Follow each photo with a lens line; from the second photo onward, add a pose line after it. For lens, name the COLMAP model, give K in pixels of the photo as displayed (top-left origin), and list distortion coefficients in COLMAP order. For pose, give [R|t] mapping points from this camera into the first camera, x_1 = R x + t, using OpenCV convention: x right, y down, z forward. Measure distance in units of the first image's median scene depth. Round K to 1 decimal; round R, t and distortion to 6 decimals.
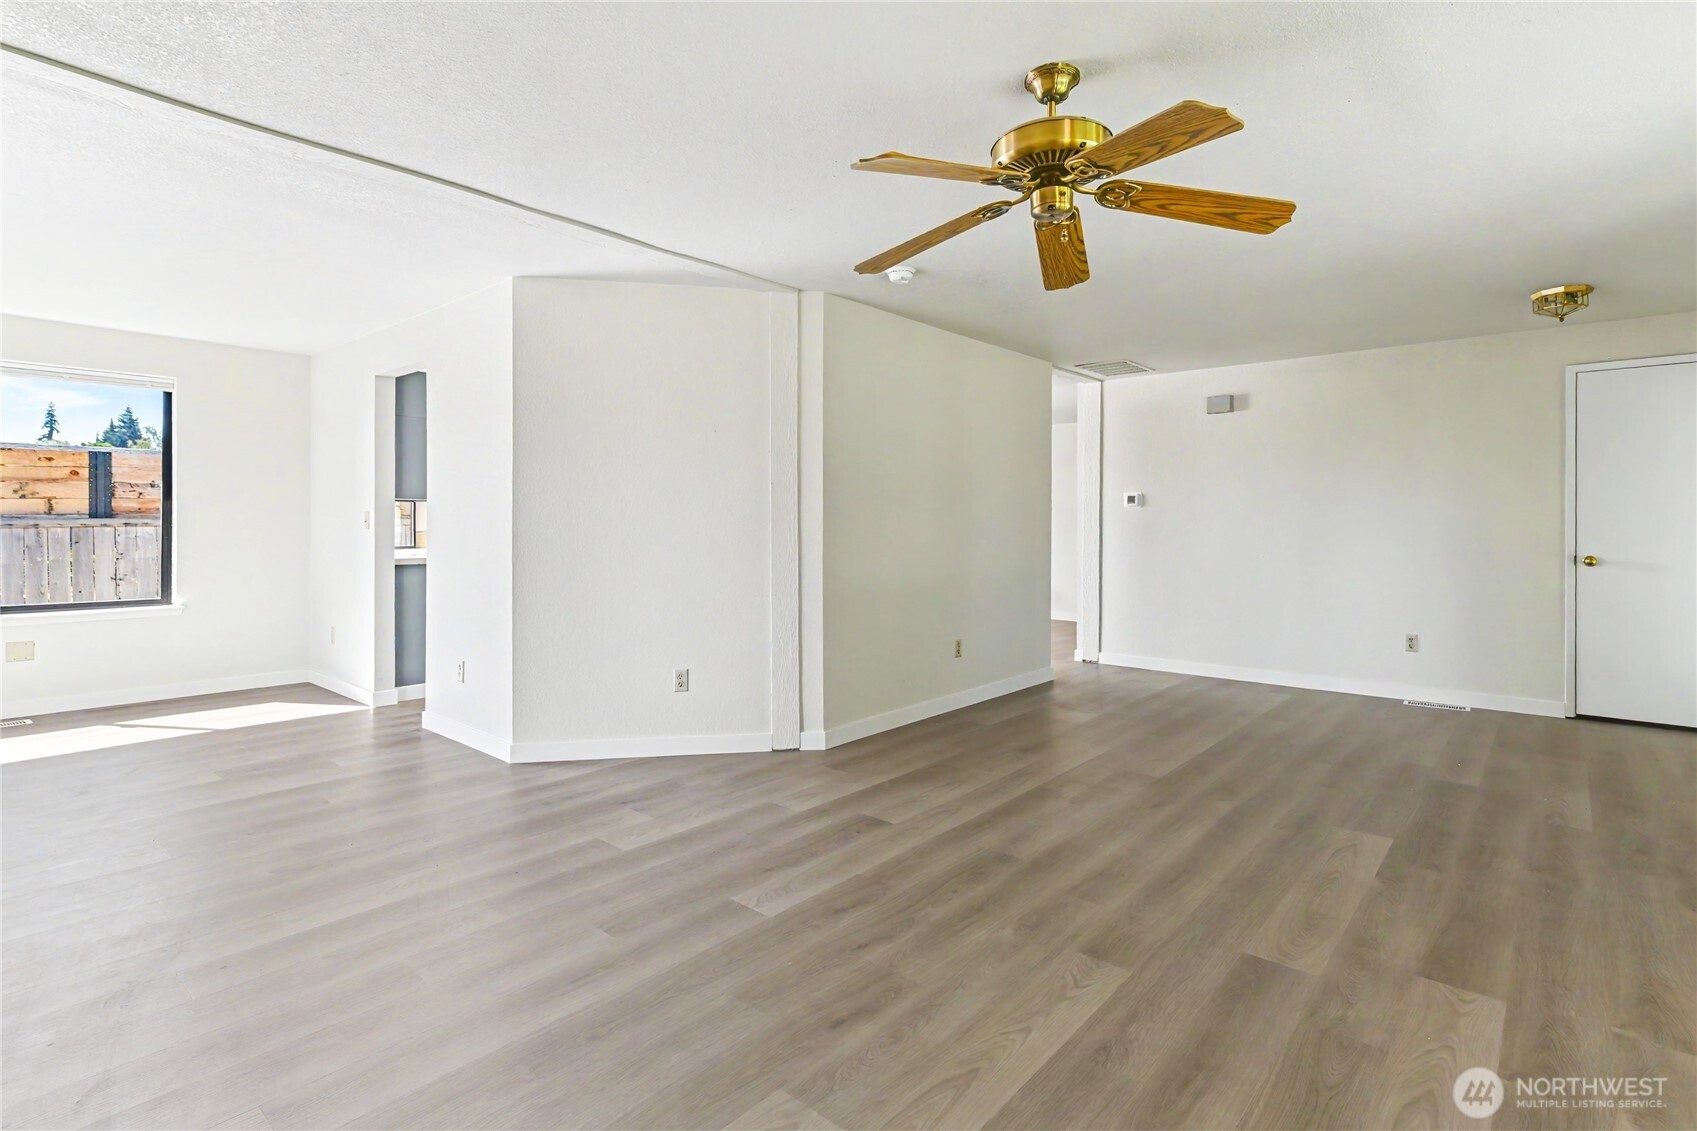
lens RADIAL K [[837.0, 0, 845.1], [0, 837.0, 523.7], [0, 0, 1]] dist [-0.001491, 0.000487]
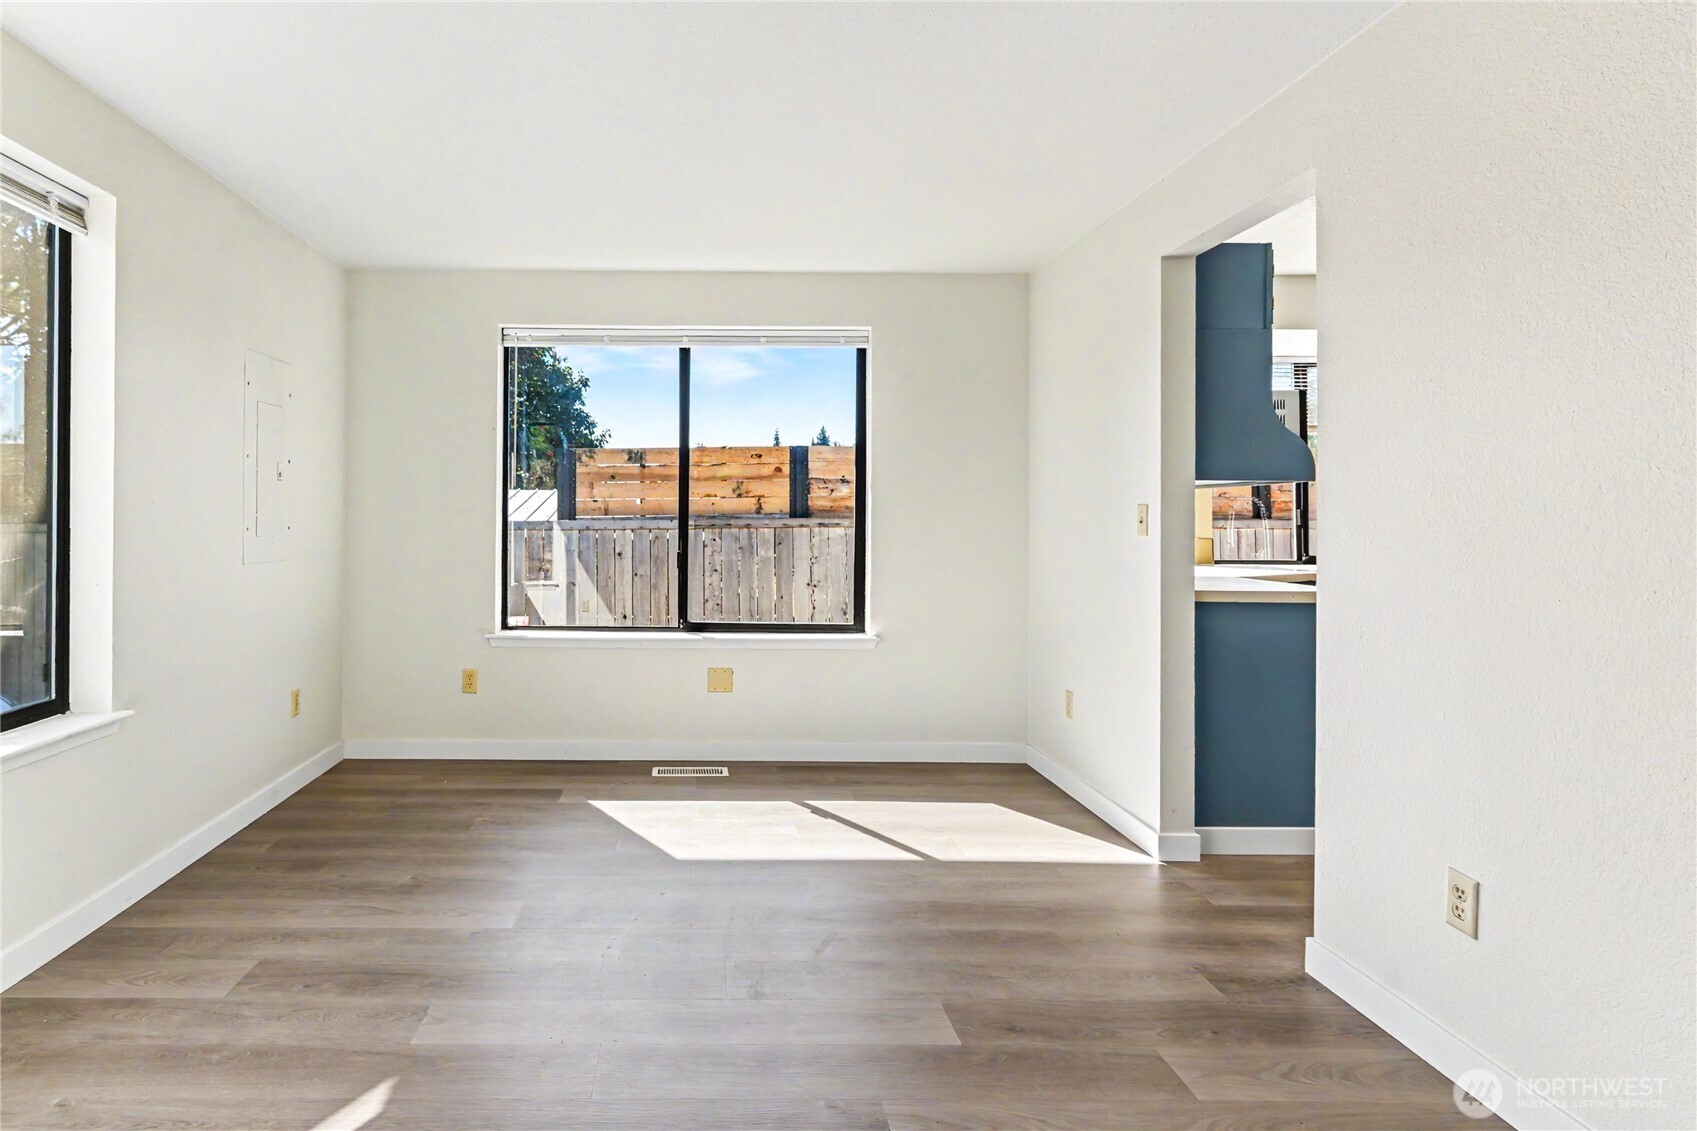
lens RADIAL K [[806.5, 0, 845.5], [0, 806.5, 527.5], [0, 0, 1]] dist [0.000175, 0.000093]
pose [[0.777052, 0.005789, -0.629410, -0.298631], [-0.003809, 0.999983, 0.004494, -0.000196], [0.629425, -0.001095, 0.777060, 0.350456]]
